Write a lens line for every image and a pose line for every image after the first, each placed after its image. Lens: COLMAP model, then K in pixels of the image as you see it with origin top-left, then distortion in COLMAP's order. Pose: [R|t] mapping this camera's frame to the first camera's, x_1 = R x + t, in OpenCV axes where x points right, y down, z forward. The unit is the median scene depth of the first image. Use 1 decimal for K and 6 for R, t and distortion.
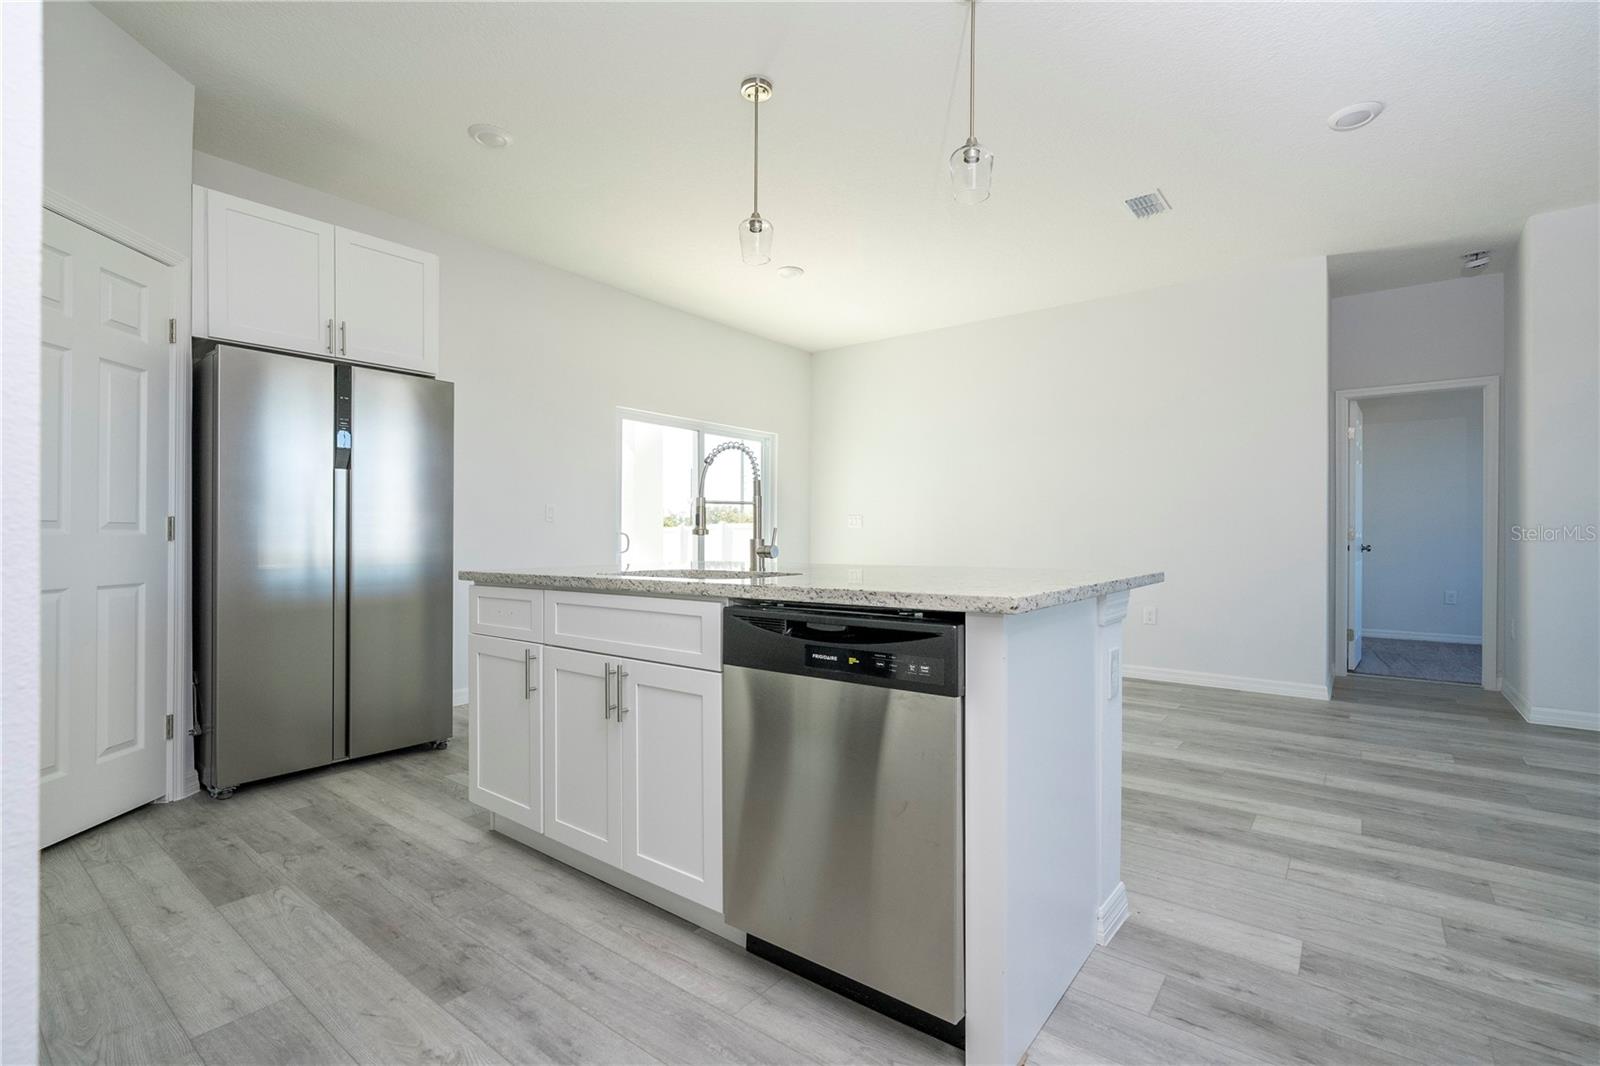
lens RADIAL K [[724.3, 0, 813.7], [0, 724.3, 535.3], [0, 0, 1]] dist [-0.000606, 0.000633]
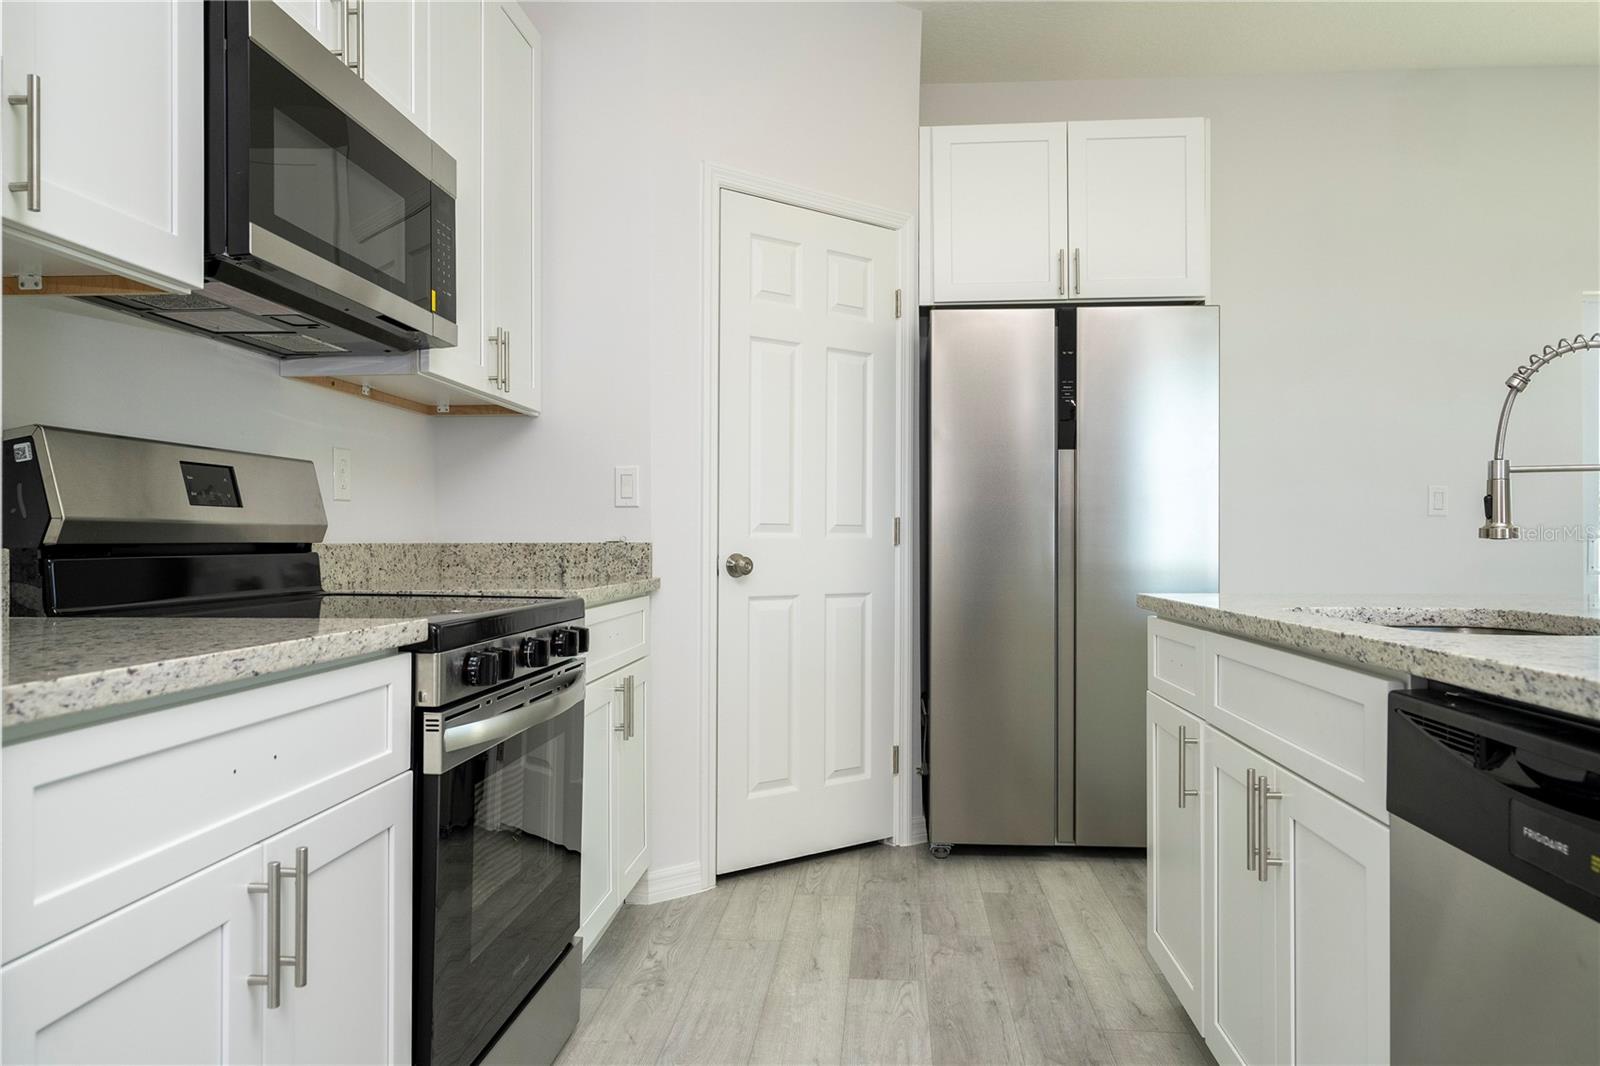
lens RADIAL K [[1118.0, 0, 800.0], [0, 1118.0, 533.0], [0, 0, 1]] dist [0.000790, -0.001424]
pose [[0.547286, -0.004313, -0.836935, 0.176621], [0.000371, 0.999988, -0.004911, -0.000468], [0.836946, 0.002377, 0.547281, 0.174282]]
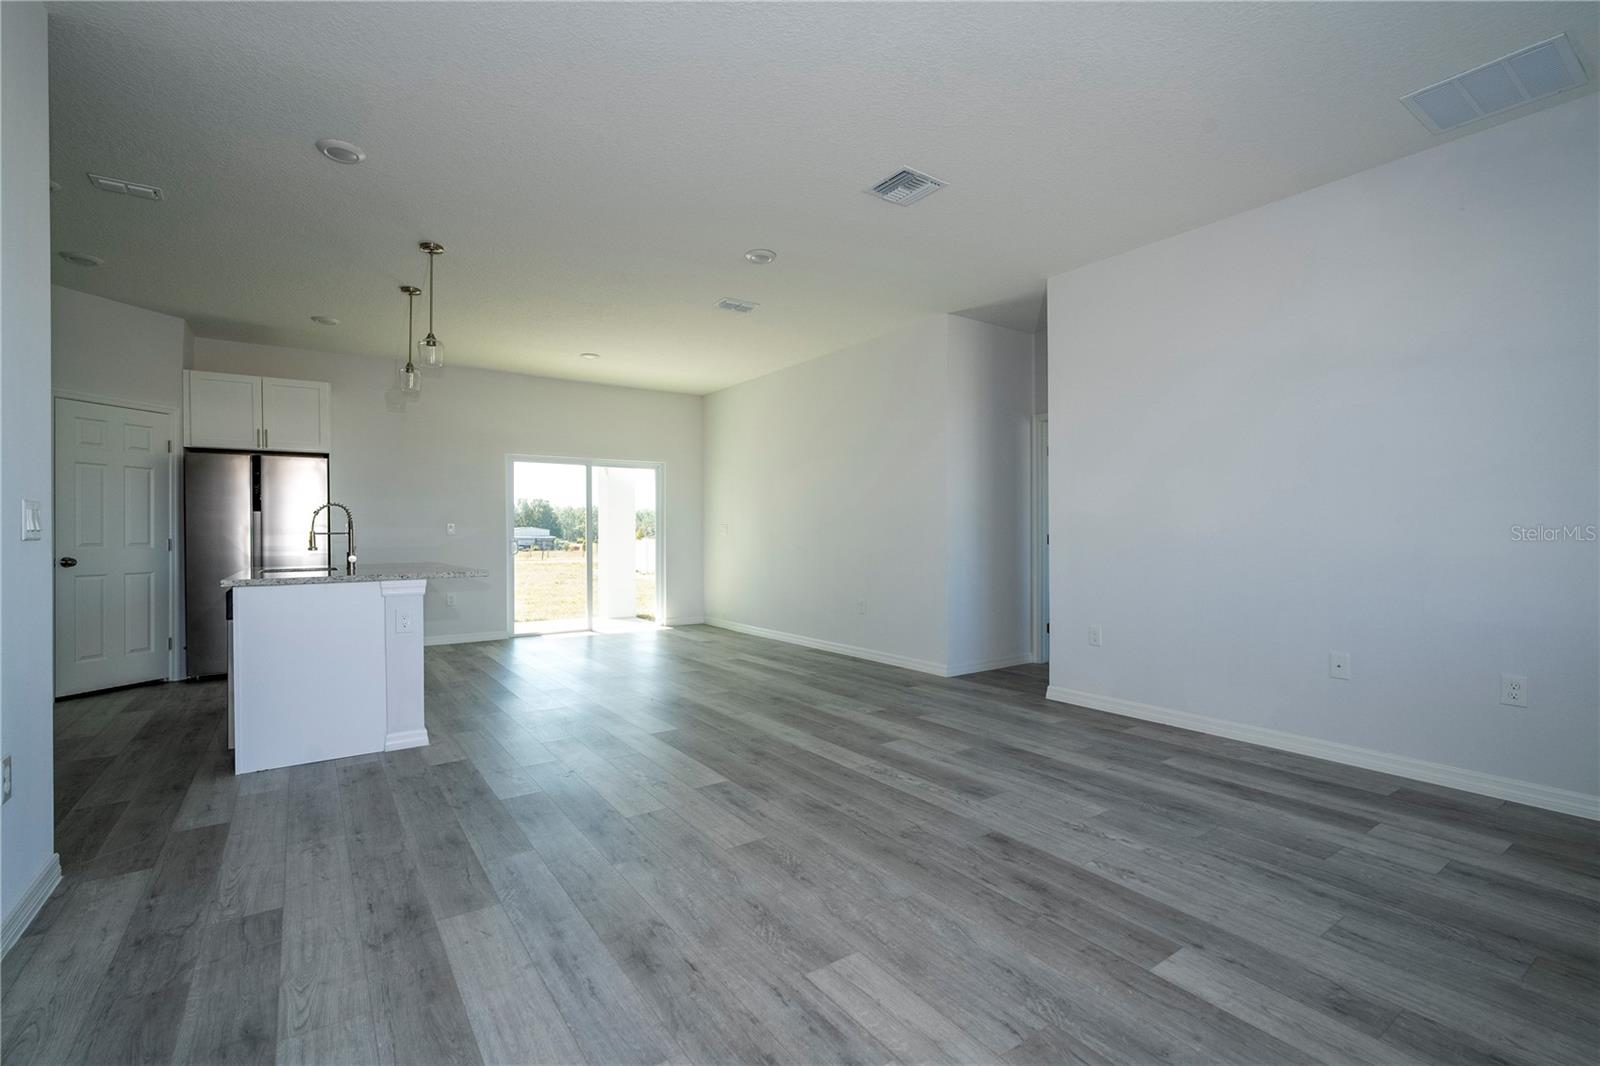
lens RADIAL K [[720.4, 0, 810.2], [0, 720.4, 533.3], [0, 0, 1]] dist [-0.007214, 0.004217]
pose [[0.956681, -0.005984, -0.291076, 1.431143], [0.006920, 0.999974, 0.002188, -0.033726], [0.291055, -0.004107, 0.956697, -0.398755]]
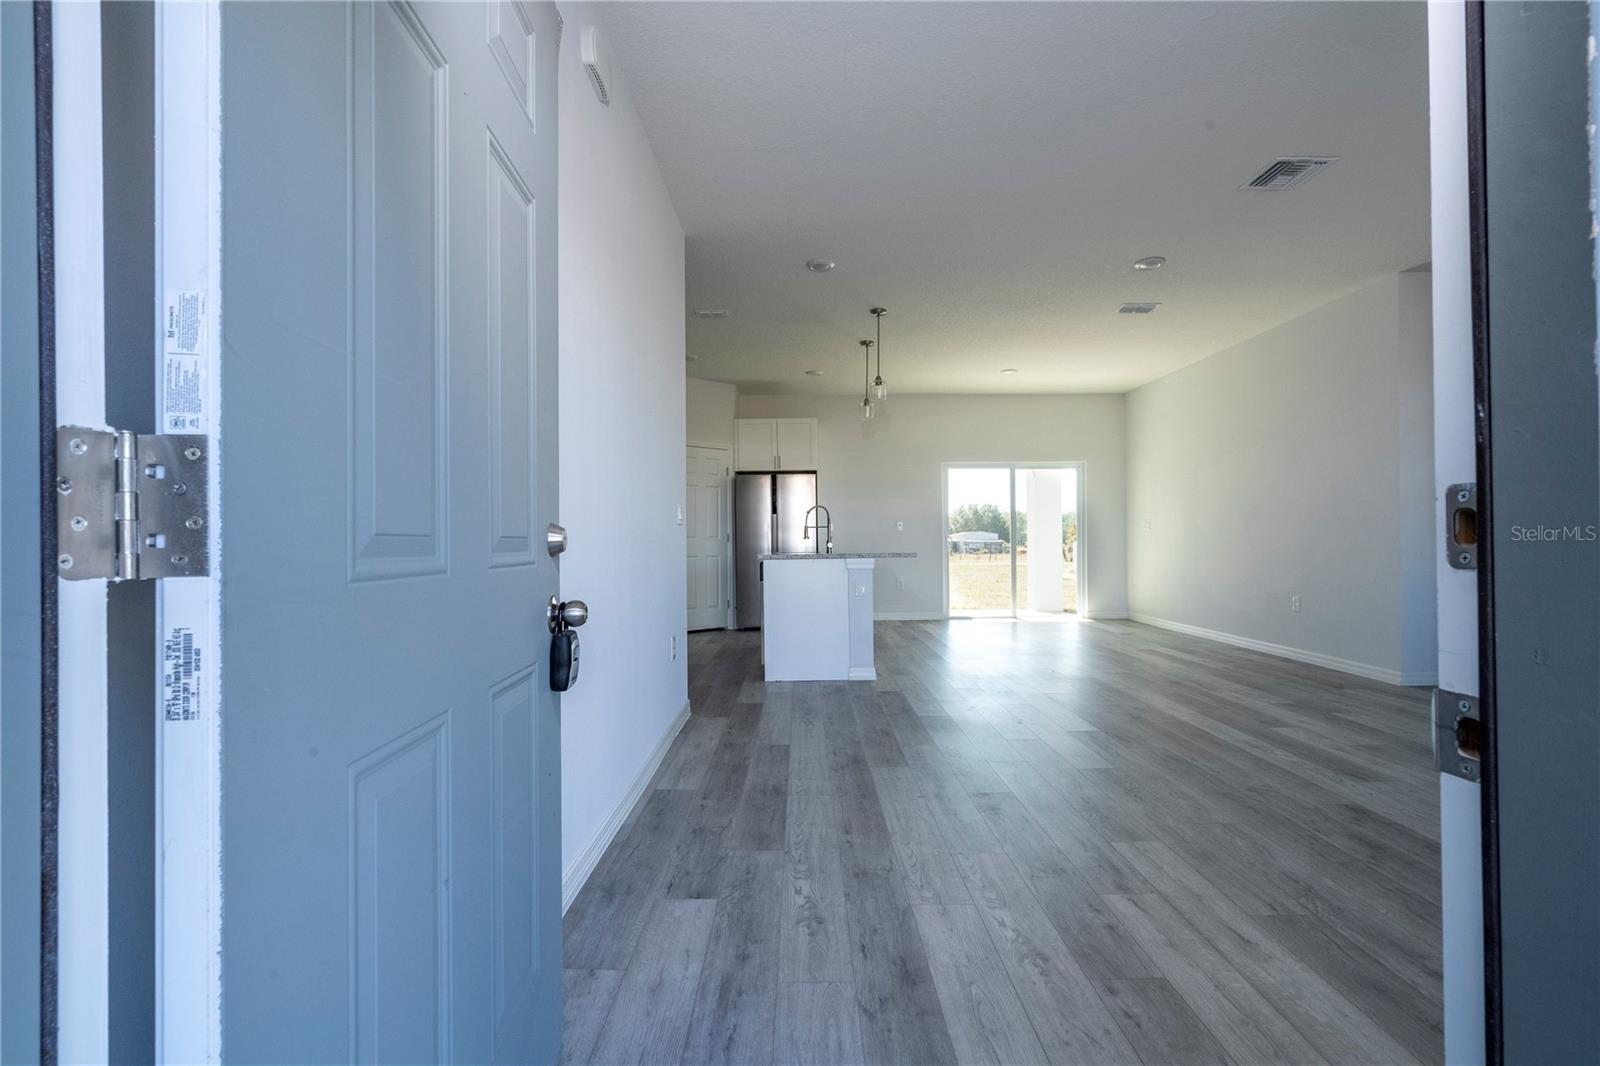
lens RADIAL K [[720.4, 0, 810.2], [0, 720.4, 533.3], [0, 0, 1]] dist [-0.007214, 0.004217]
pose [[0.622122, -0.013454, -0.782804, 1.699214], [0.010199, 0.999907, -0.009080, 0.003633], [0.782854, -0.002335, 0.622202, -0.600529]]
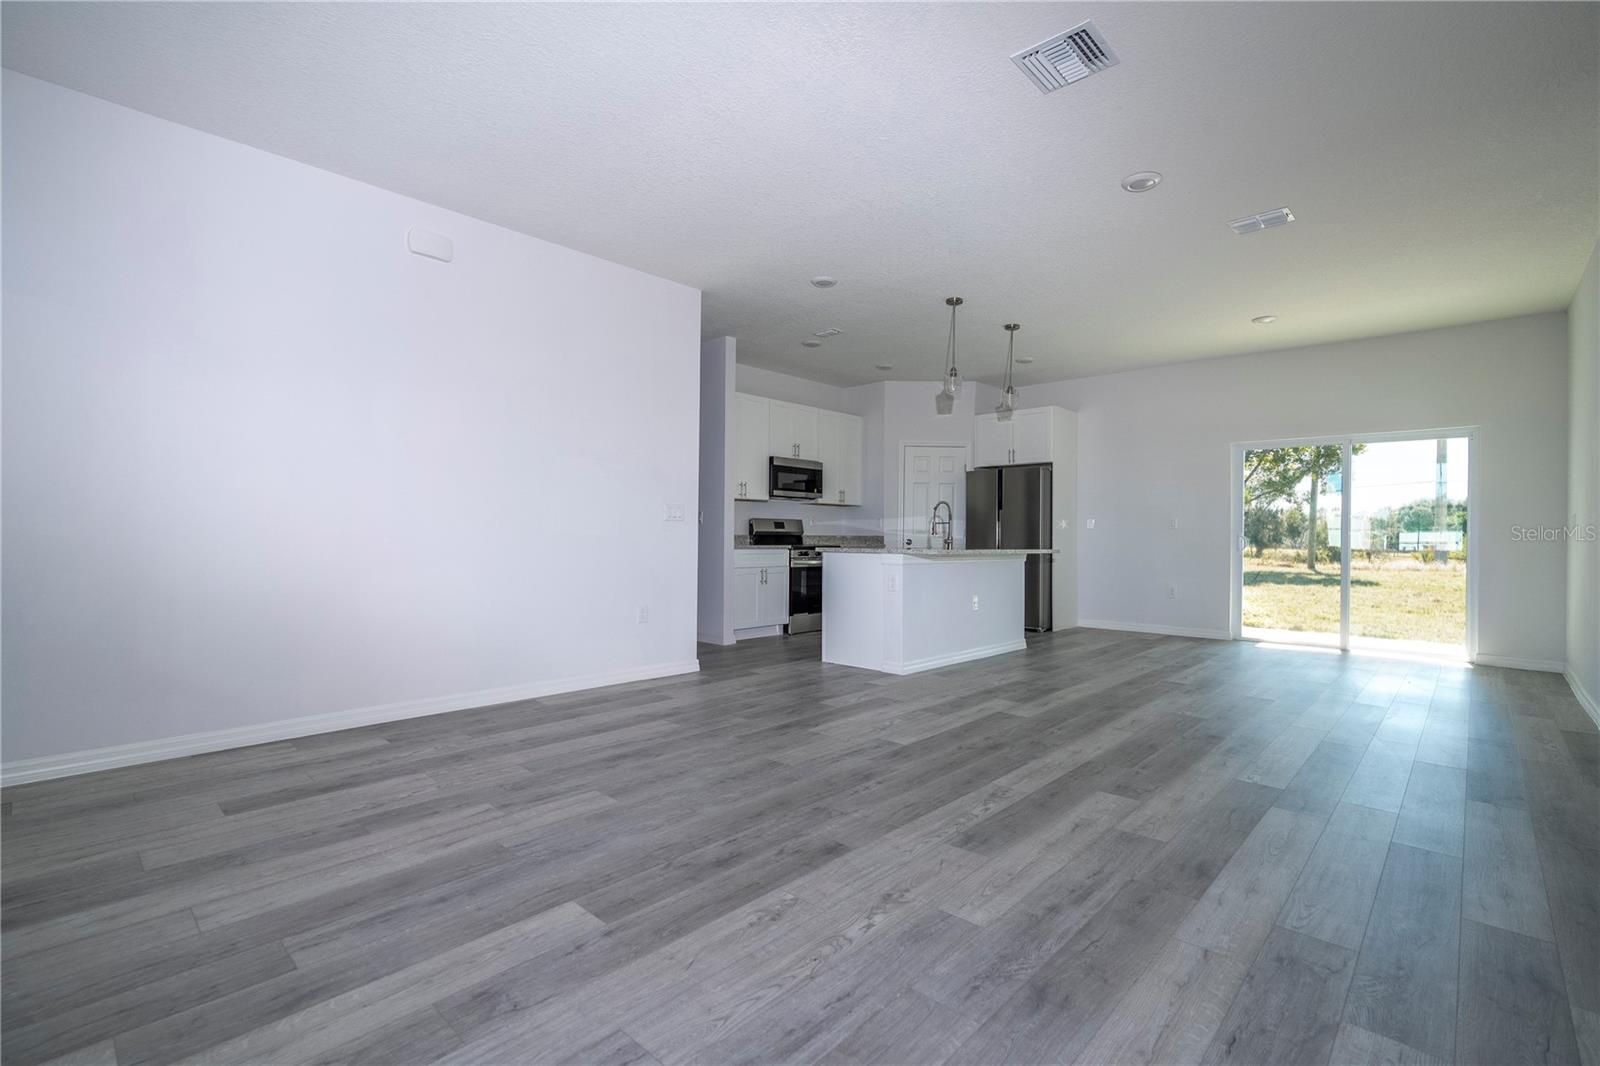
lens RADIAL K [[724.3, 0, 813.7], [0, 724.3, 535.3], [0, 0, 1]] dist [-0.000606, 0.000633]
pose [[-0.088630, -0.002091, -0.996062, 2.255149], [-0.007207, 0.999973, -0.001458, 0.007316], [0.996039, 0.007050, -0.088642, 0.651074]]
